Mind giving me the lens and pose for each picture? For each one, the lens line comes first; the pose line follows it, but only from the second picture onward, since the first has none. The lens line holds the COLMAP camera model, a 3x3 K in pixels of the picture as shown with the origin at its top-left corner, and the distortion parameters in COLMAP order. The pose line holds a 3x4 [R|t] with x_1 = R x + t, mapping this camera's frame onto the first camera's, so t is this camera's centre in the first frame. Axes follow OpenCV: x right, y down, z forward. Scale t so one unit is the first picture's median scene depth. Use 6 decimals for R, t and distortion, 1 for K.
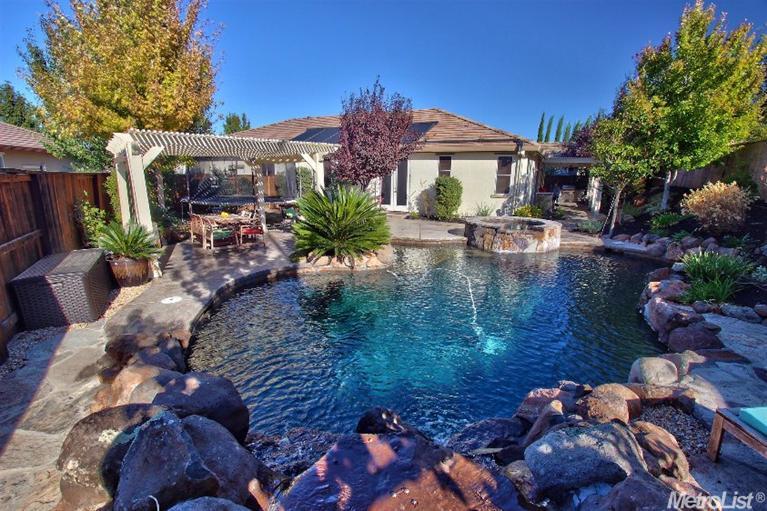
lens RADIAL K [[358.2, 0, 382.6], [0, 358.2, 251.5], [0, 0, 1]] dist [-0.004486, -0.000252]
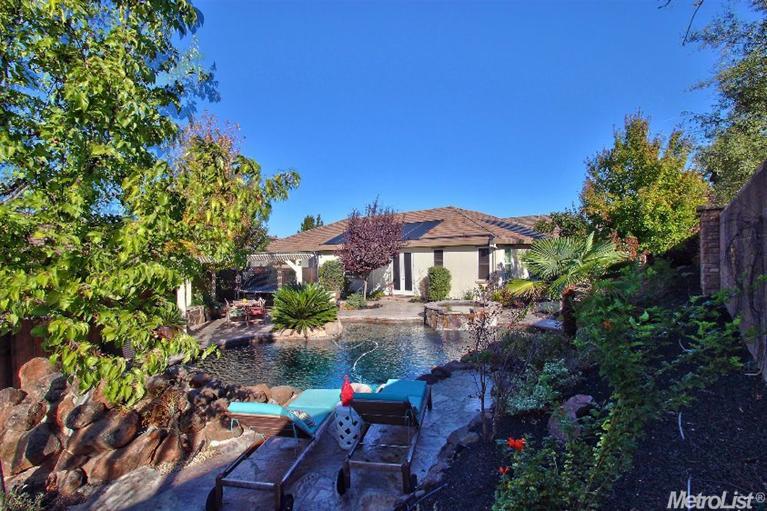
lens RADIAL K [[358.2, 0, 382.6], [0, 358.2, 251.5], [0, 0, 1]] dist [-0.004486, -0.000252]
pose [[0.968099, -0.038496, -0.247593, 0.297186], [-0.017266, 0.975530, -0.219185, 0.008872], [0.249972, 0.216468, 0.943746, -0.189351]]
